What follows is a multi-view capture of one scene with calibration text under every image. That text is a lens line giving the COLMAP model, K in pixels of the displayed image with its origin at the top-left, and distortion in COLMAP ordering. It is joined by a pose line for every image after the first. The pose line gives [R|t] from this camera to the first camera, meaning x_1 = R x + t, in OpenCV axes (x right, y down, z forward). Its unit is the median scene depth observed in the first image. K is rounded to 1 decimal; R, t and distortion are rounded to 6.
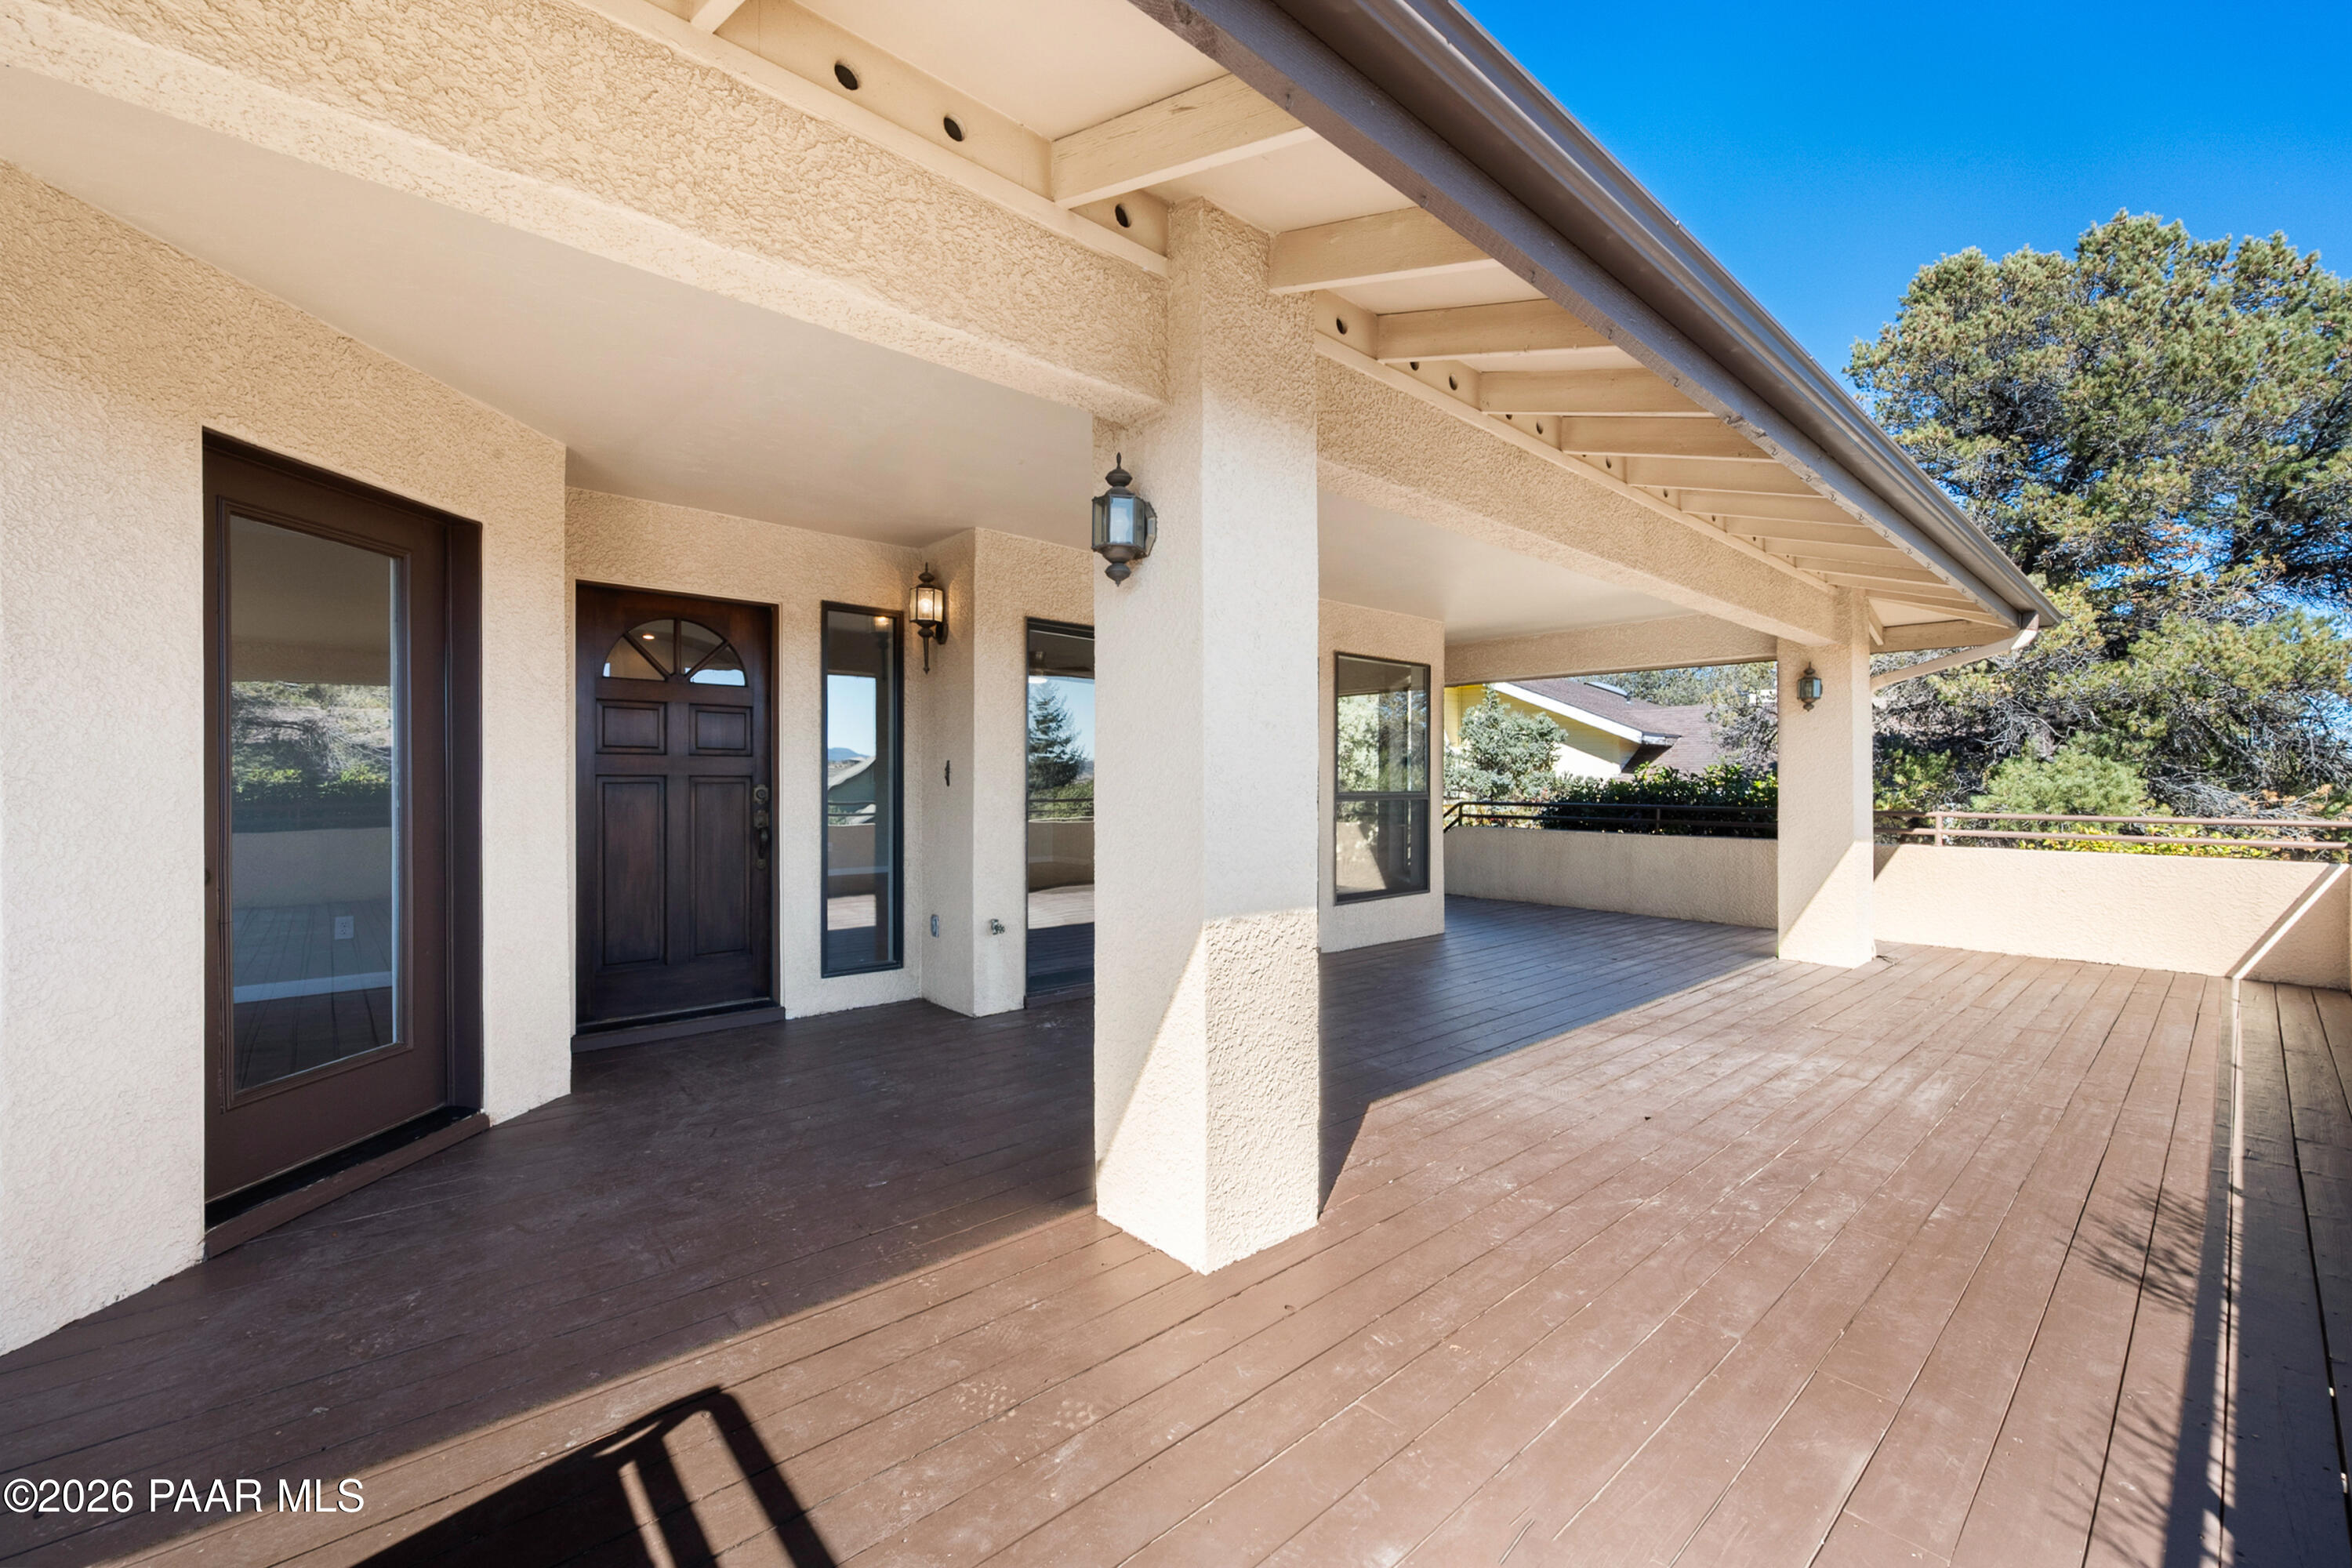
lens RADIAL K [[923.0, 0, 1173.4], [0, 923.0, 782.1], [0, 0, 1]] dist [0.008851, -0.001812]
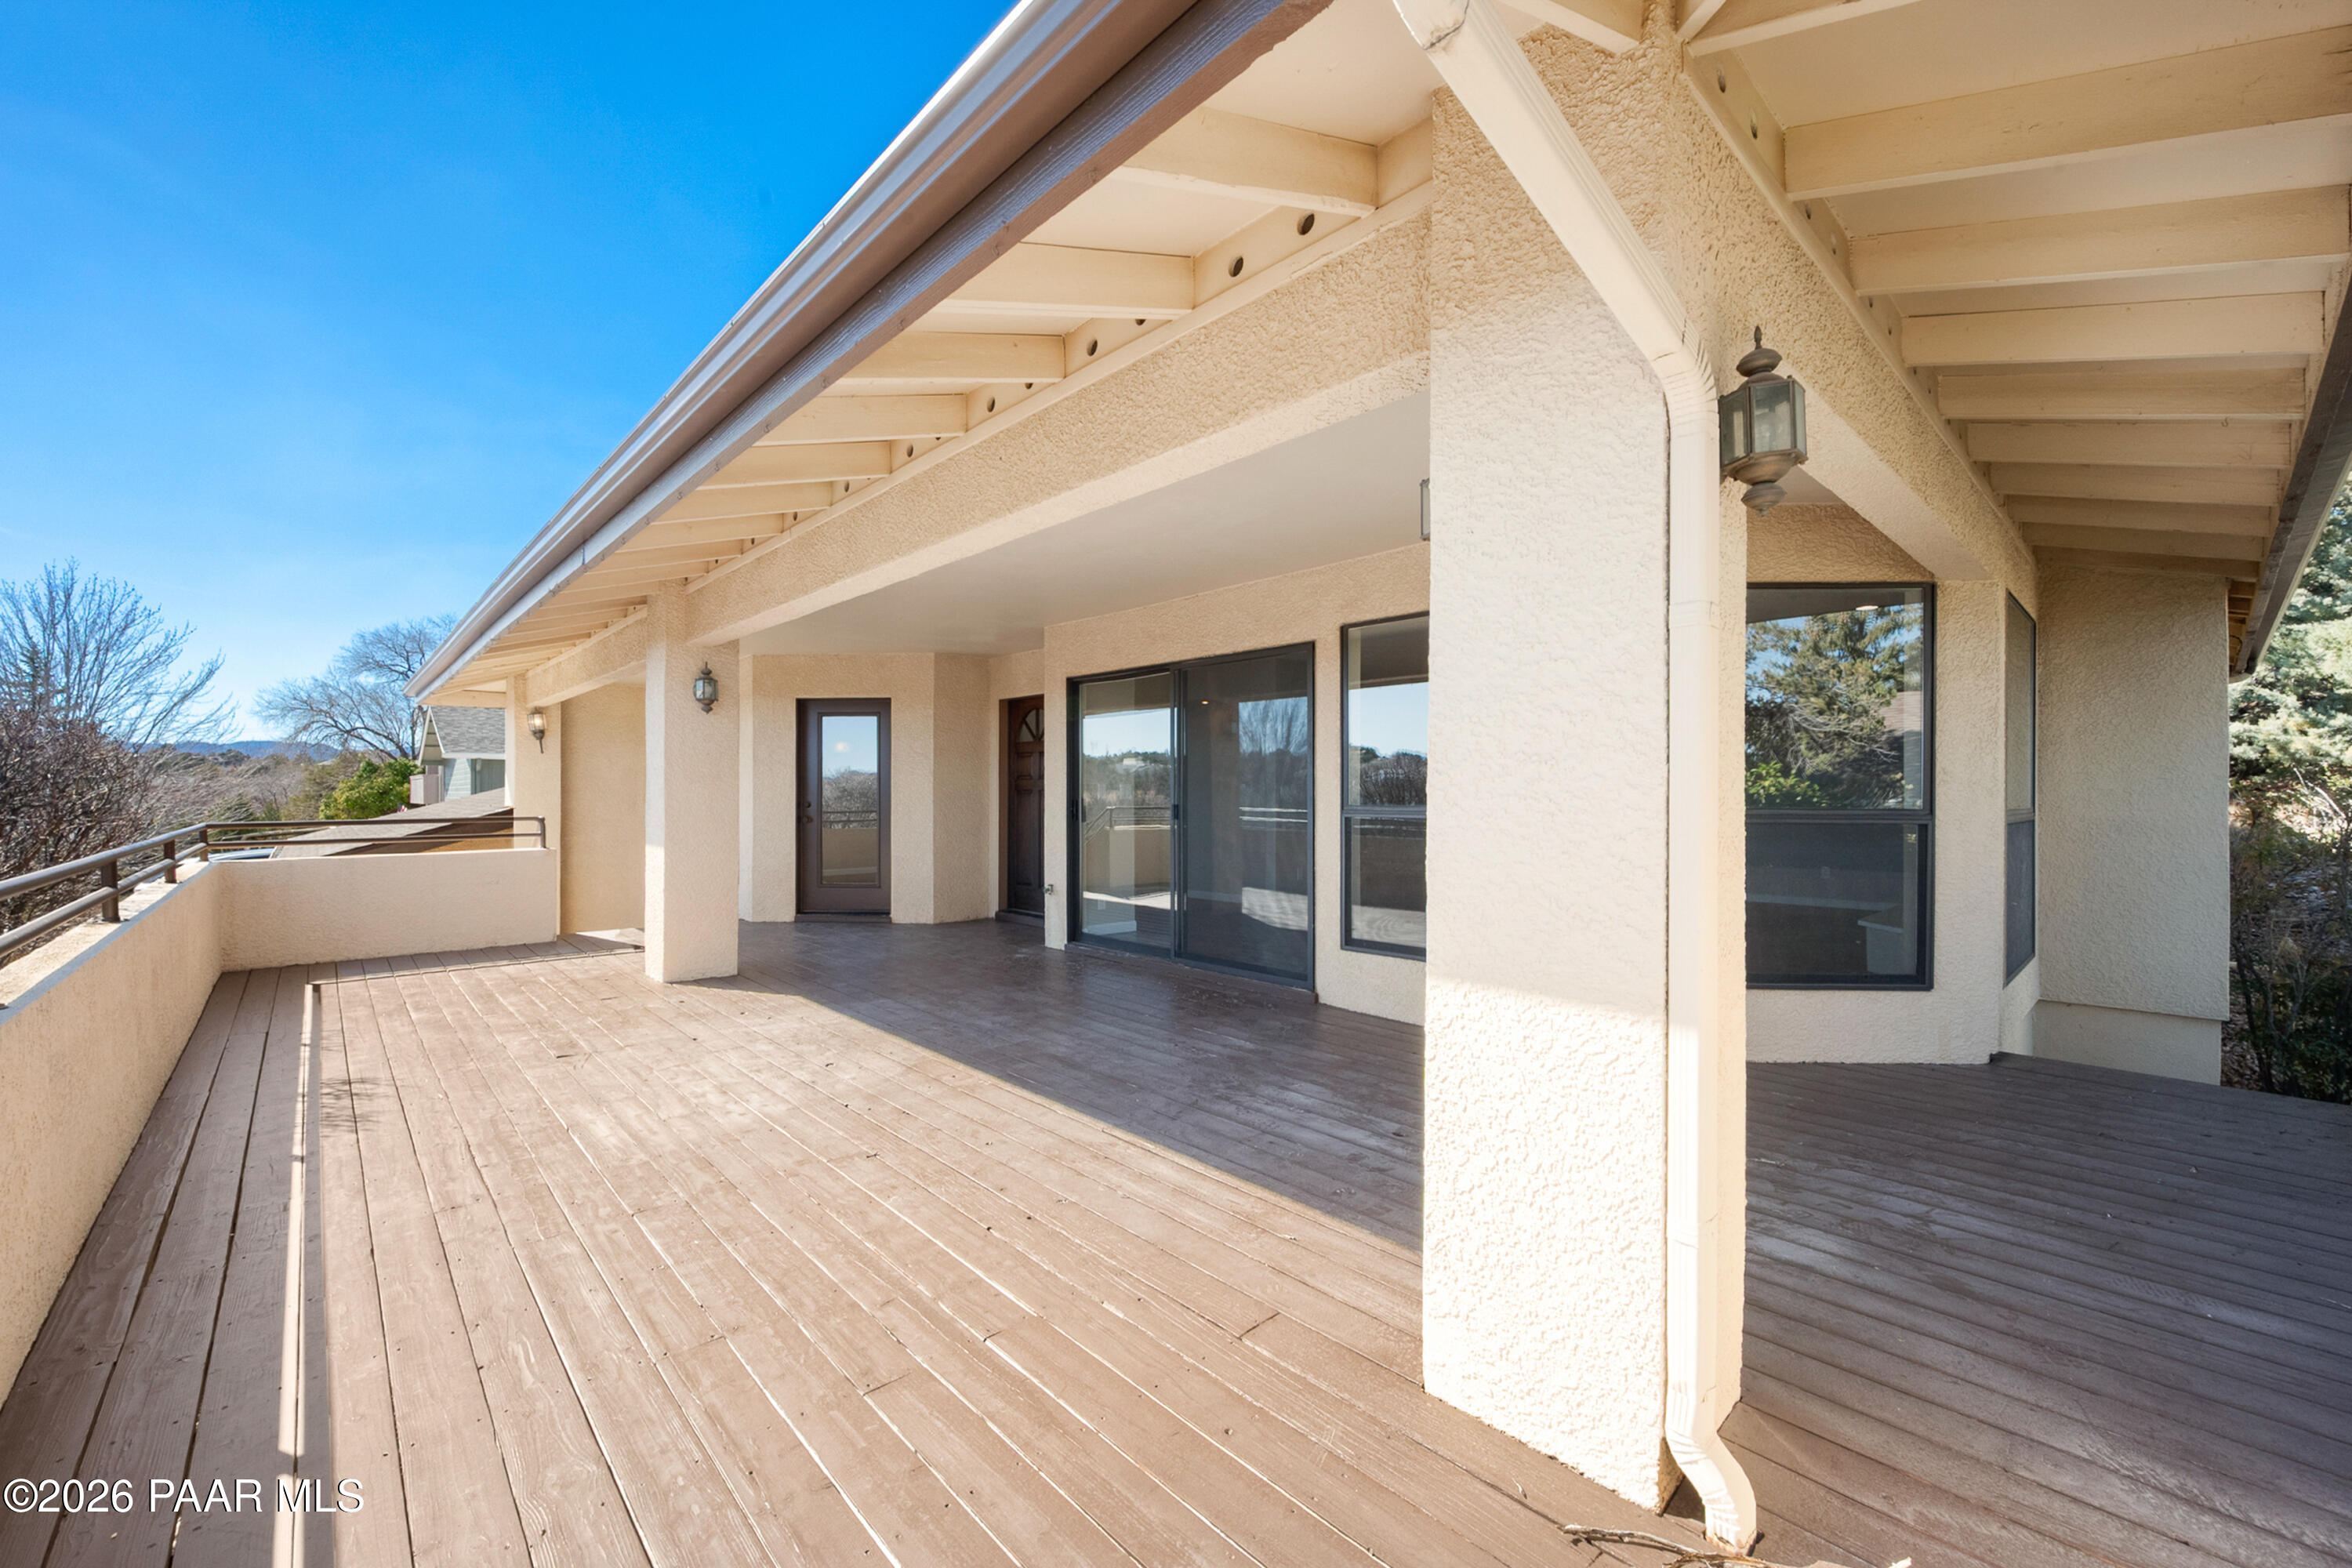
lens RADIAL K [[923.0, 0, 1173.9], [0, 923.0, 794.3], [0, 0, 1]] dist [0.008851, -0.001812]
pose [[0.035502, -0.004516, -0.999359, 1.815972], [-0.001292, 0.999989, -0.004565, 0.012513], [0.999369, 0.001453, 0.035496, 1.590411]]
